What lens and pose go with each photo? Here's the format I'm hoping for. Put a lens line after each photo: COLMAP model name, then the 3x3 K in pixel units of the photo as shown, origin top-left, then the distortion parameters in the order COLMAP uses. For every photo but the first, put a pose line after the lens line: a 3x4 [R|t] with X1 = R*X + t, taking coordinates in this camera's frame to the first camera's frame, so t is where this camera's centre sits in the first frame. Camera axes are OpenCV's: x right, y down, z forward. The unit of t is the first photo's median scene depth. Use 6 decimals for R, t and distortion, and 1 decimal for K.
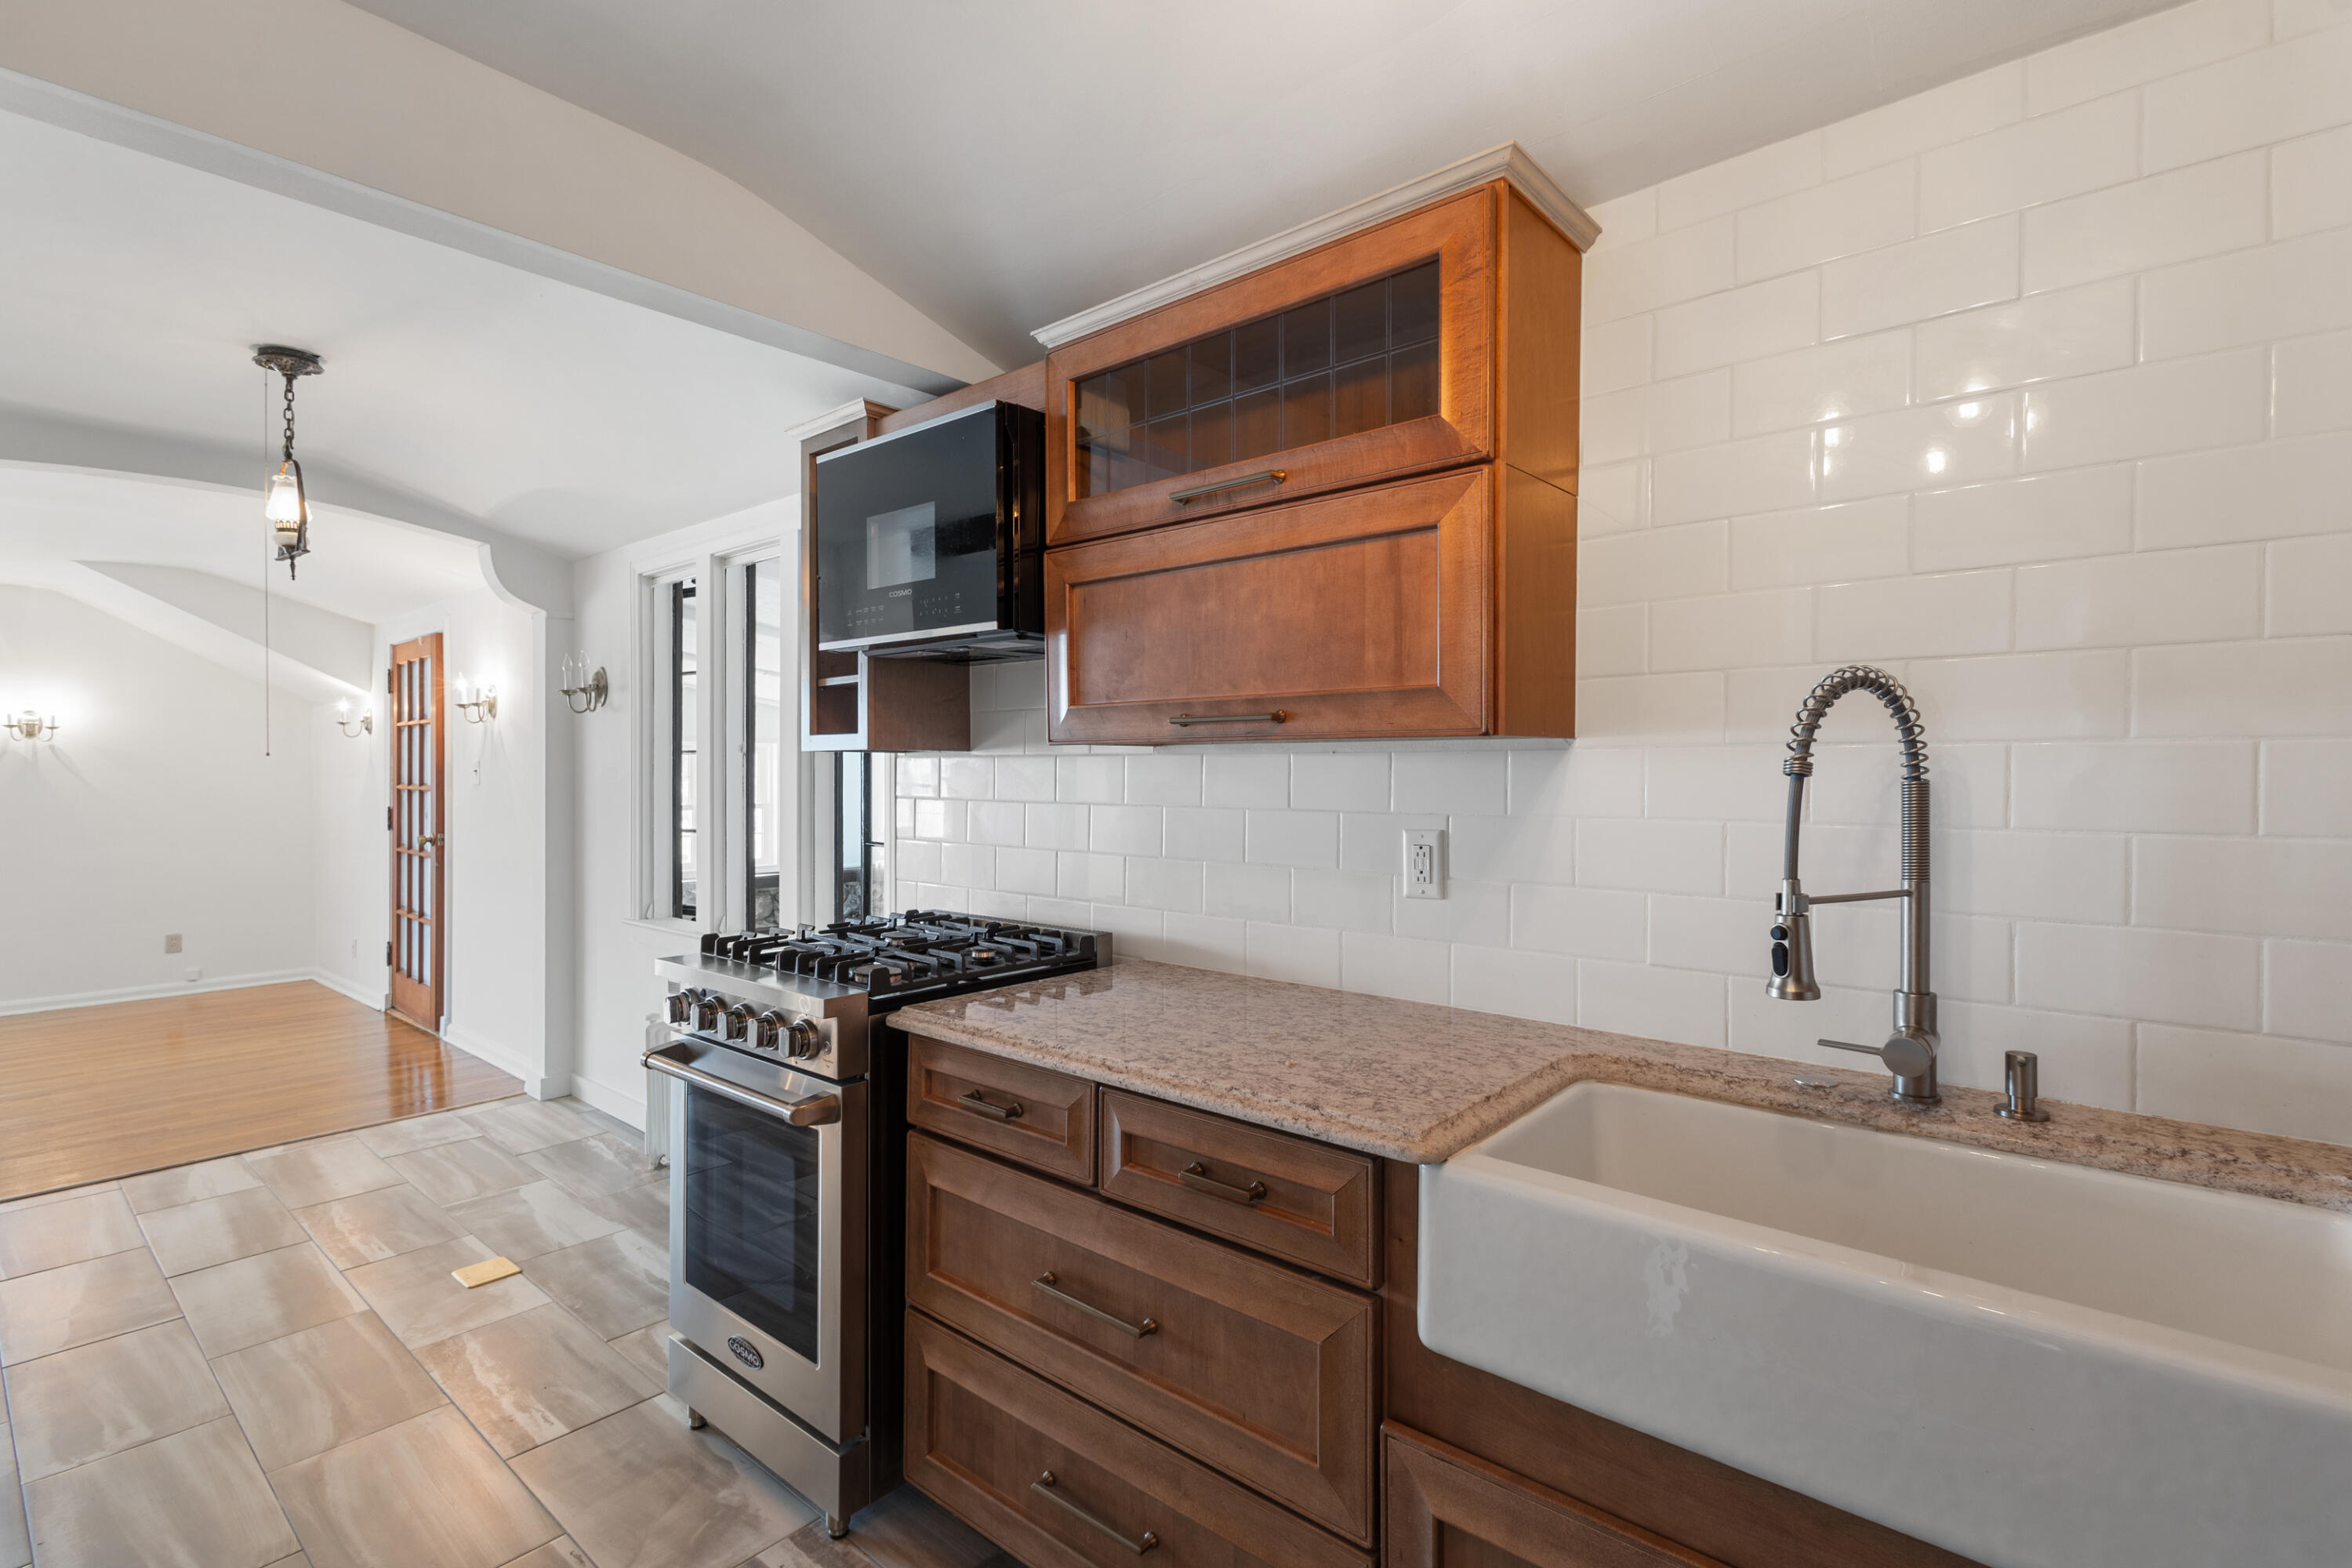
lens RADIAL K [[1092.0, 0, 1174.1], [0, 1092.0, 777.9], [0, 0, 1]] dist [0.003128, -0.001208]
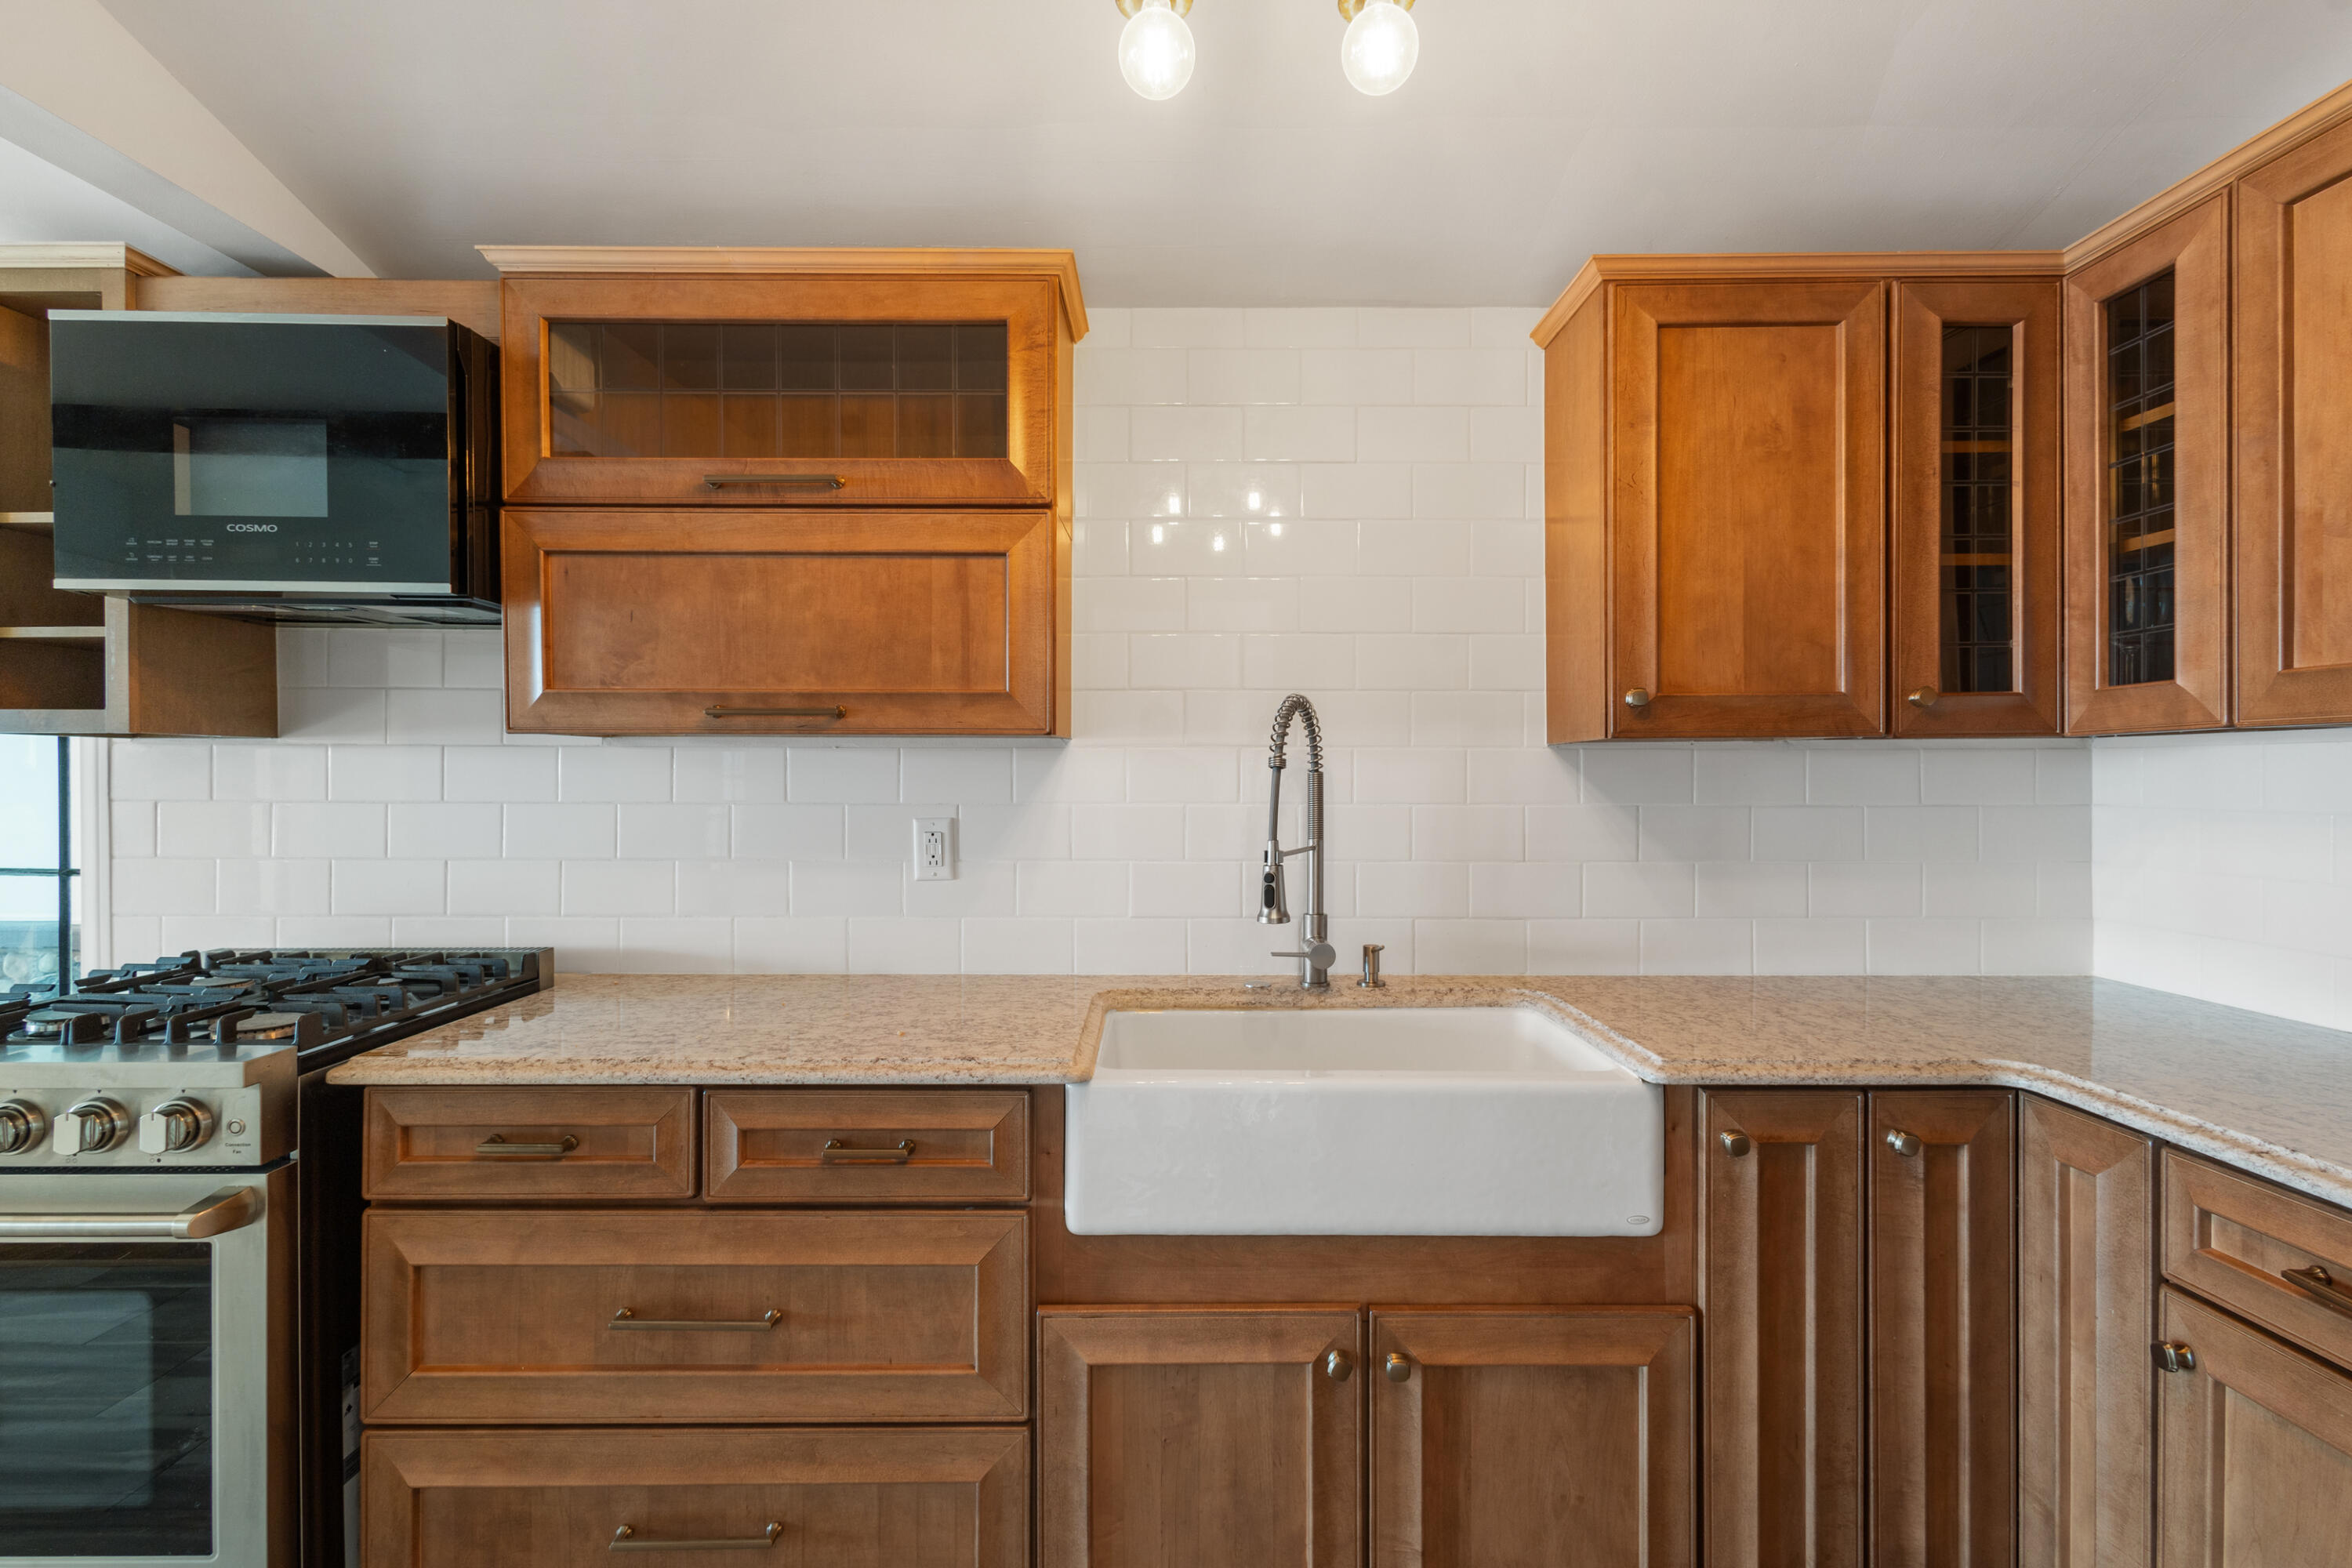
lens RADIAL K [[1092.0, 0, 1182.1], [0, 1092.0, 782.3], [0, 0, 1]] dist [0.003128, -0.001208]
pose [[0.749025, -0.003408, 0.662533, -0.362025], [0.001955, 0.999994, 0.002932, 0.008990], [-0.662539, -0.000901, 0.749027, 0.002137]]
